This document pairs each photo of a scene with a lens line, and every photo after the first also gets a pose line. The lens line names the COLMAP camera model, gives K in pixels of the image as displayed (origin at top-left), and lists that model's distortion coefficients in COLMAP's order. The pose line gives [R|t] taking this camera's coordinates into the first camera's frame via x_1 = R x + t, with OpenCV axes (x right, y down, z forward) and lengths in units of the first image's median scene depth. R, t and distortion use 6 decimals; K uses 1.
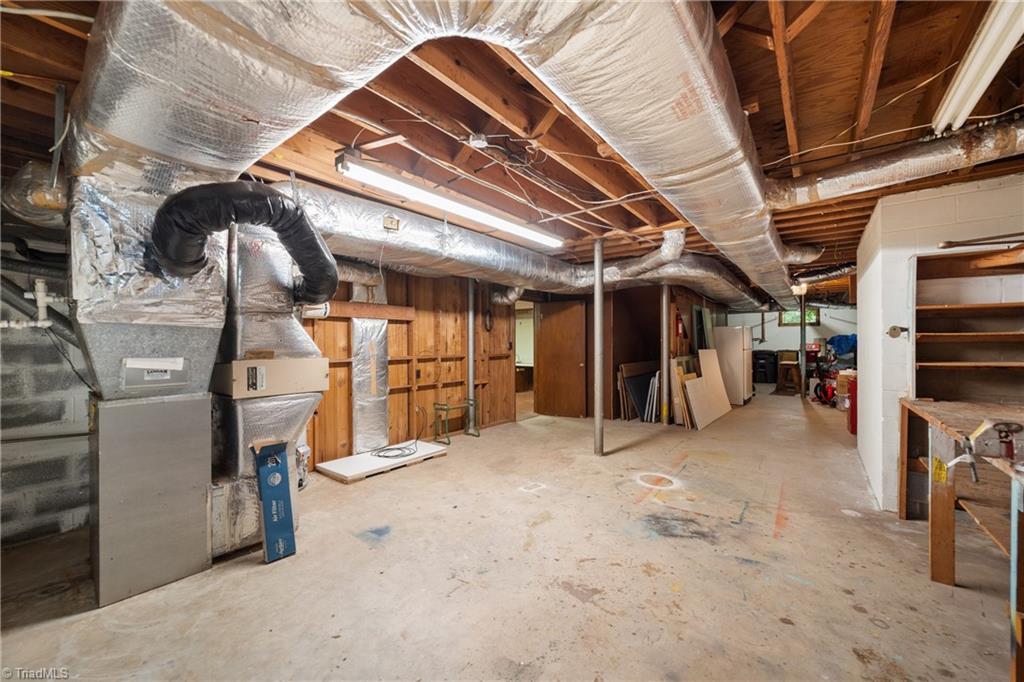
lens RADIAL K [[395.7, 0, 521.2], [0, 395.7, 340.6], [0, 0, 1]] dist [-0.002737, 0.000008]
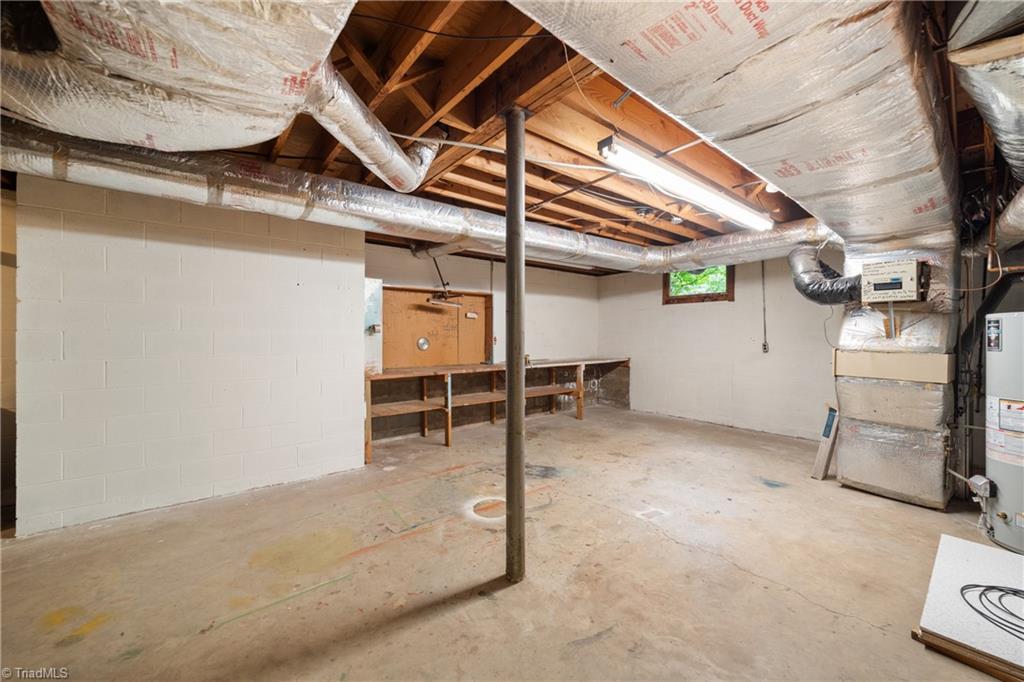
lens RADIAL K [[395.7, 0, 521.2], [0, 395.7, 340.6], [0, 0, 1]] dist [-0.002737, 0.000008]
pose [[-0.974027, -0.001057, 0.226431, 0.125632], [-0.000331, 0.999995, 0.003246, 0.015615], [-0.226433, 0.003086, -0.974022, 2.164919]]
